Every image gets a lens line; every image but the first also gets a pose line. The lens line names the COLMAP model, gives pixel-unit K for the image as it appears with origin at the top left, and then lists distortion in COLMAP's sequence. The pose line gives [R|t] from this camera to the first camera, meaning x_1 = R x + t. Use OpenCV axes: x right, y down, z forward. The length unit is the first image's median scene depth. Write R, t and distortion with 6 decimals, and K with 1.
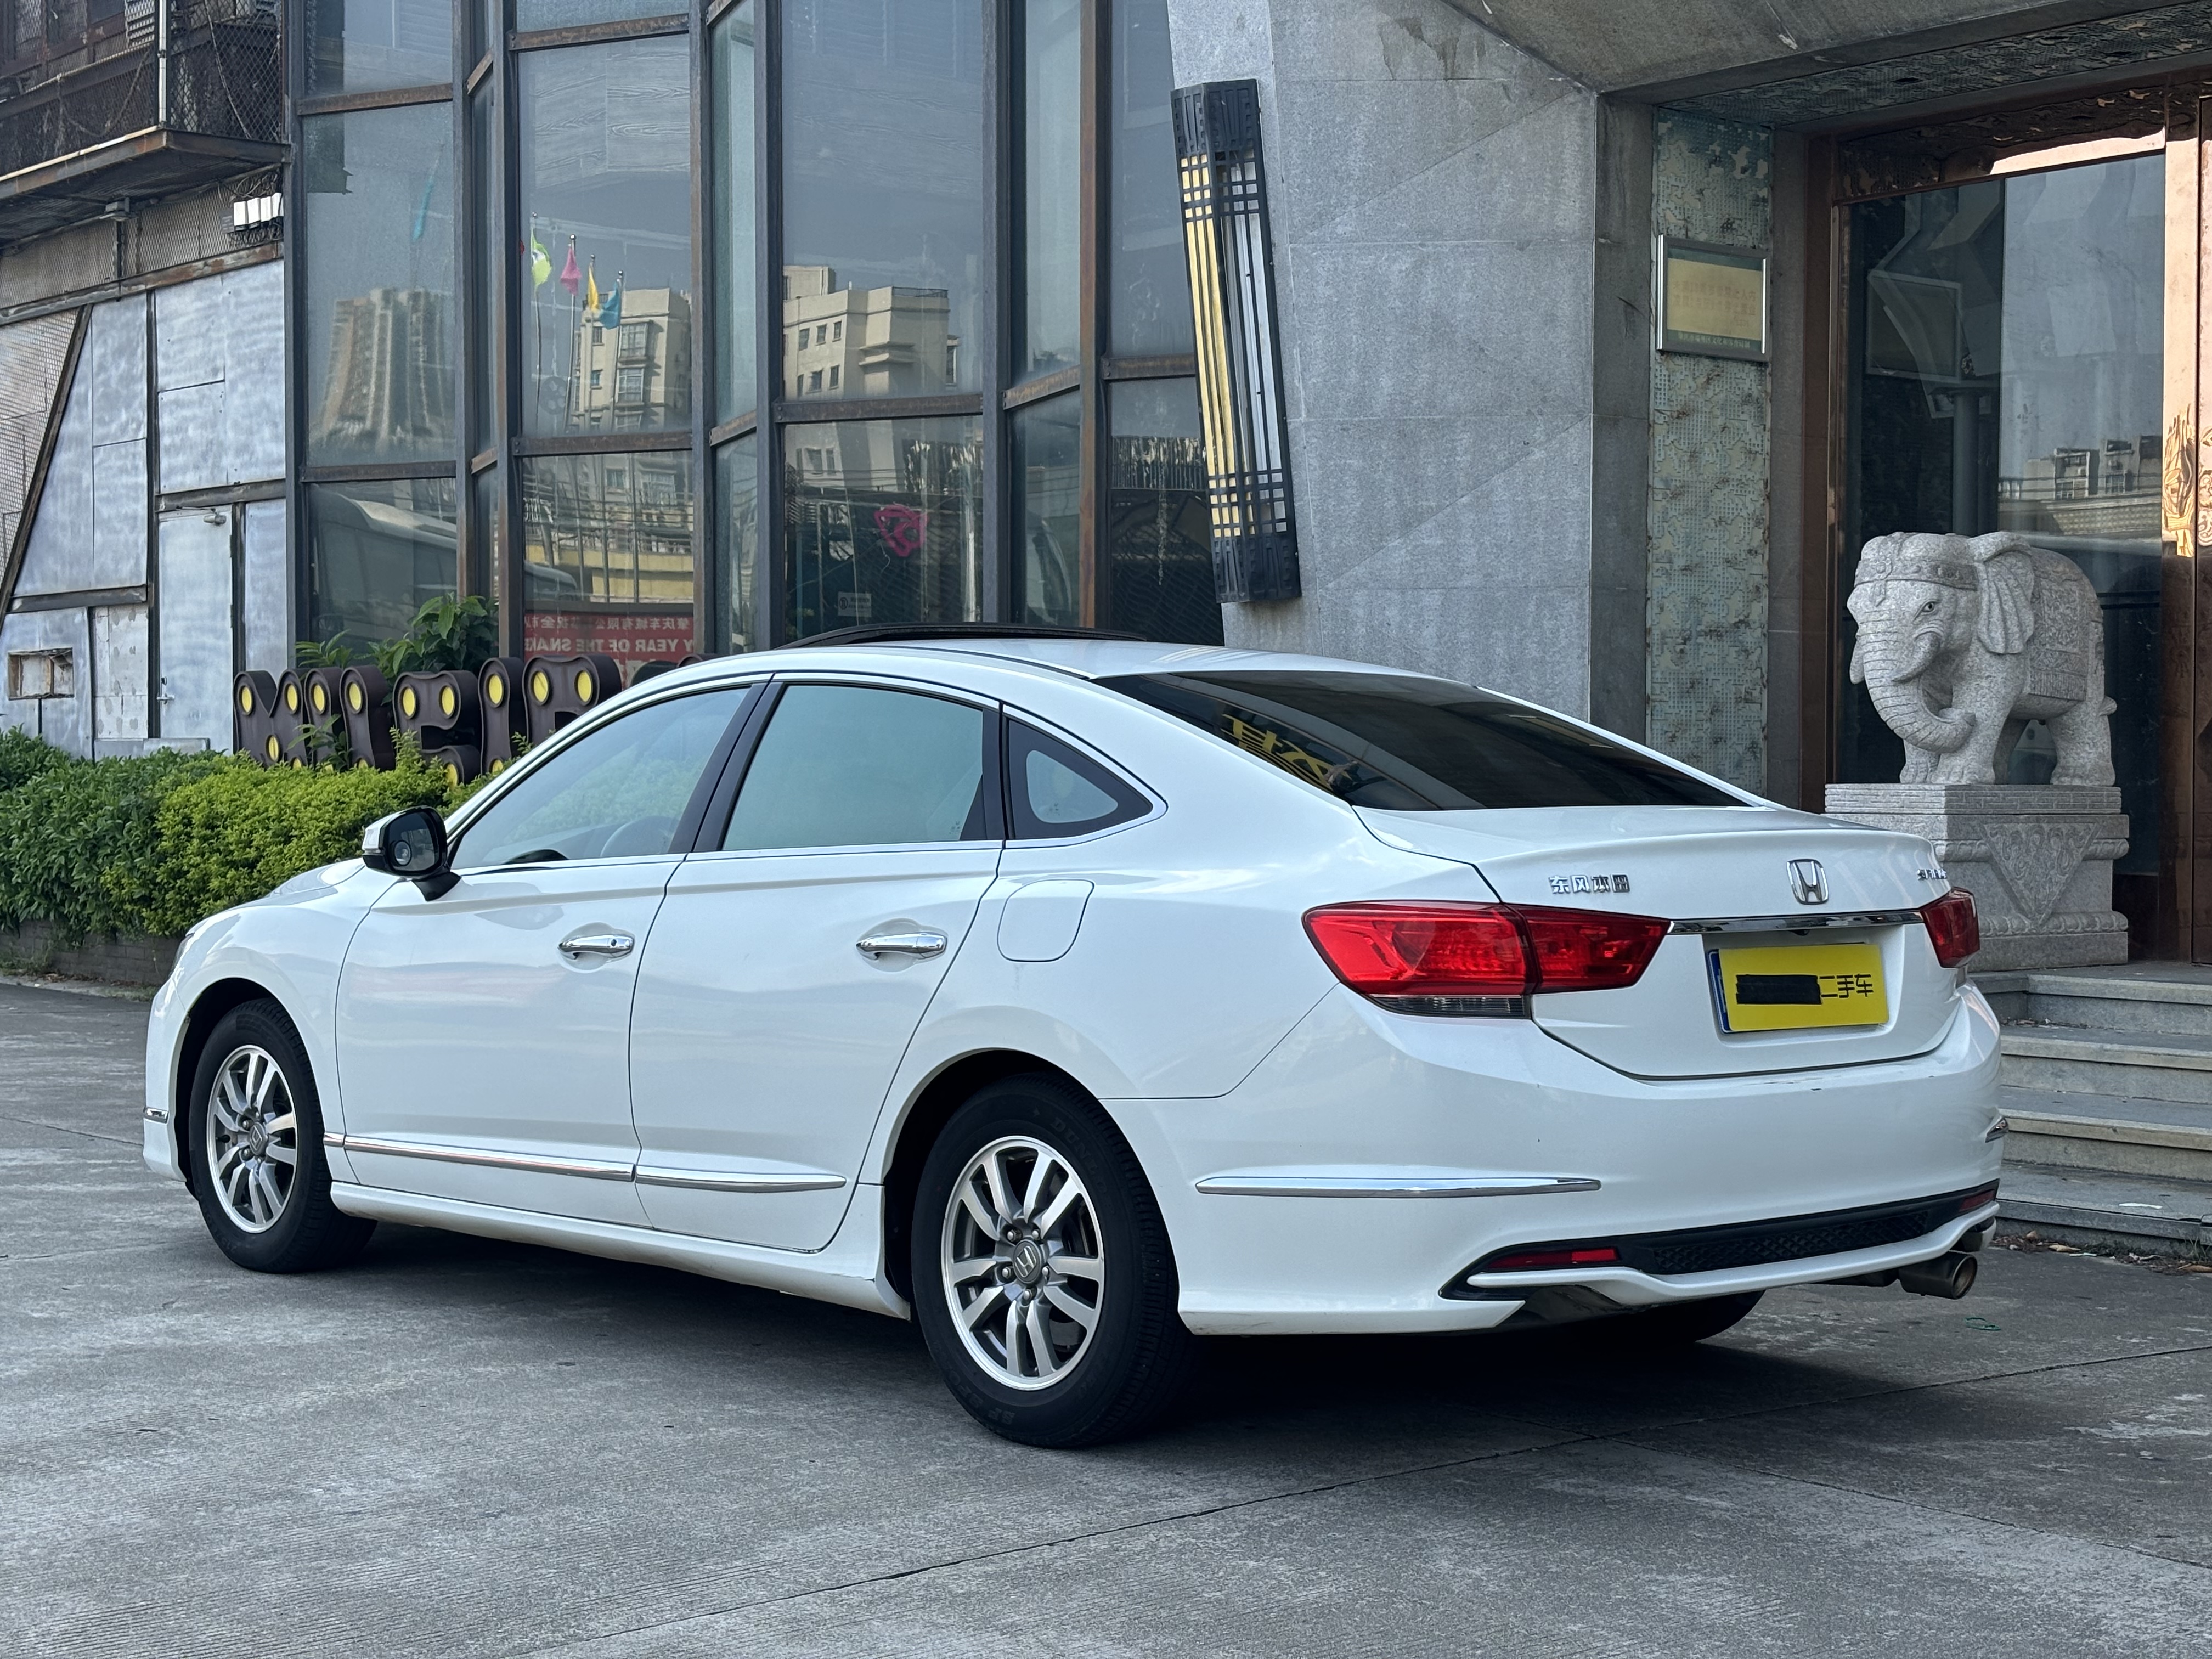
lens RADIAL K [[3383.8, 0, 1099.8], [0, 3383.8, 829.9], [0, 0, 1]] dist [0.045722, 0.000000]
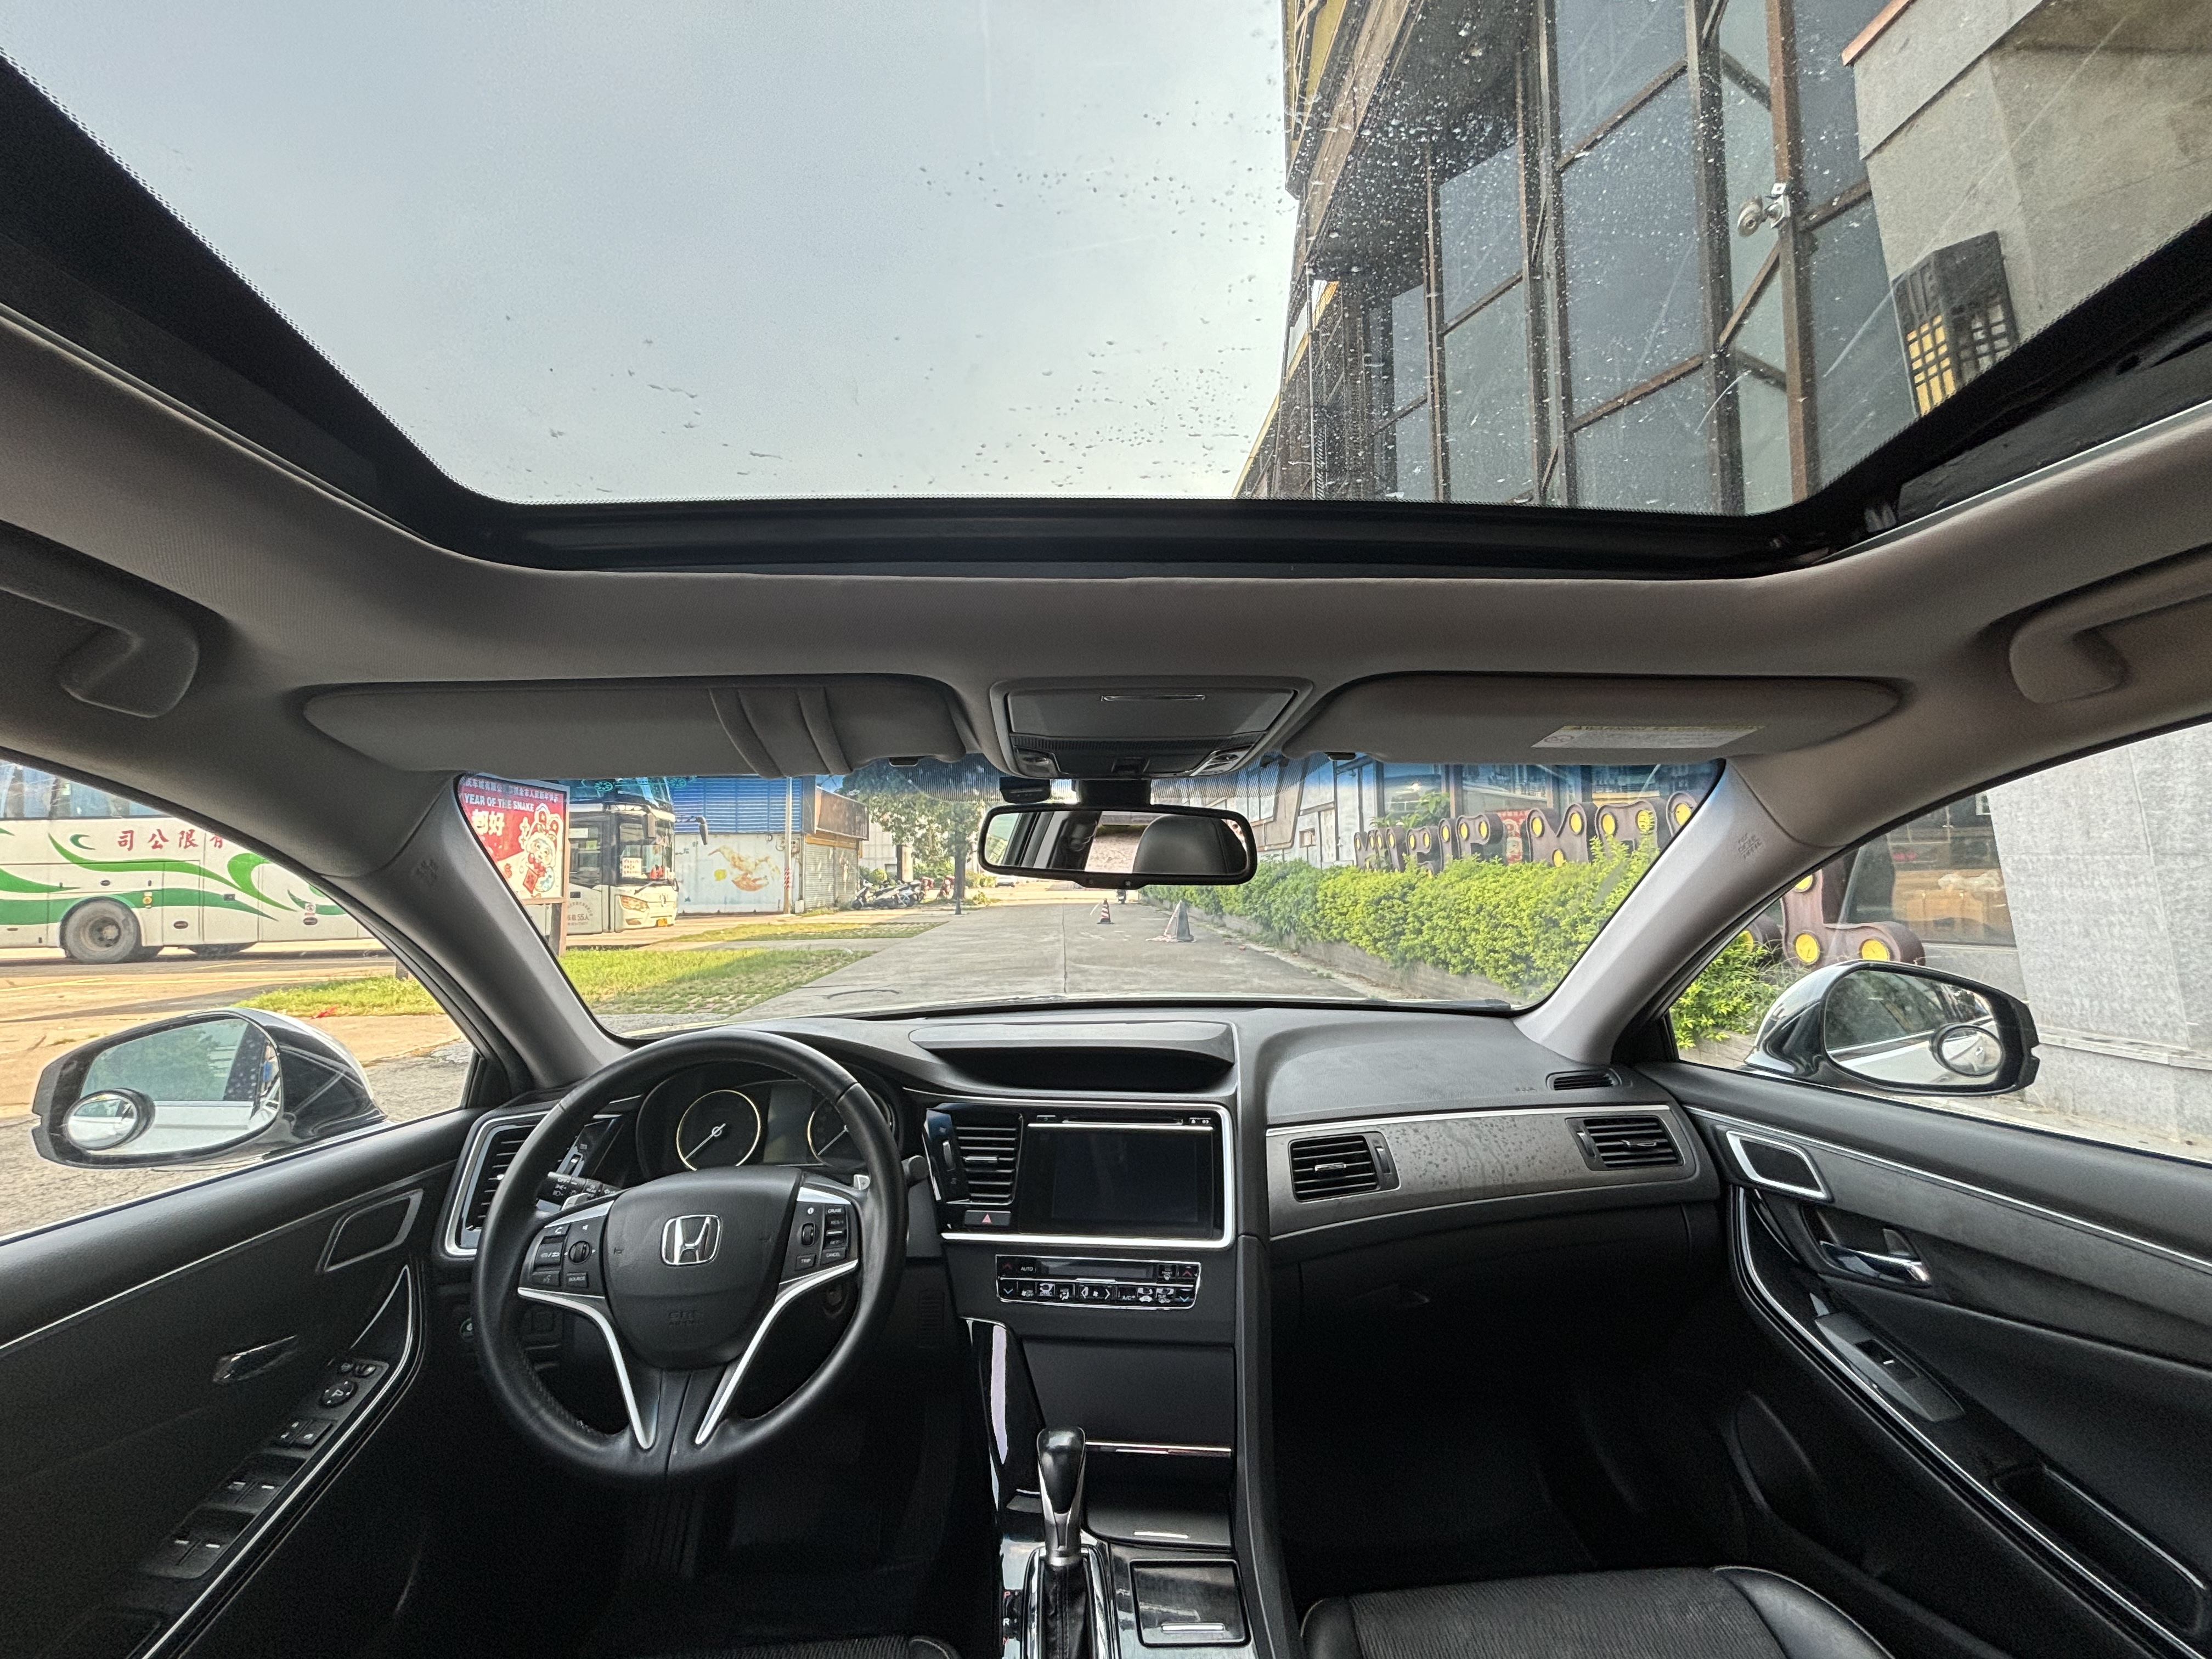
lens RADIAL K [[901.5, 0, 1095.5], [0, 901.5, 831.1], [0, 0, 1]] dist [0.009678, 0.000168]
pose [[0.791271, -0.044441, -0.609849, -0.013228], [0.005780, 0.997854, -0.065217, -0.010624], [0.611438, 0.048080, 0.789830, 0.595991]]
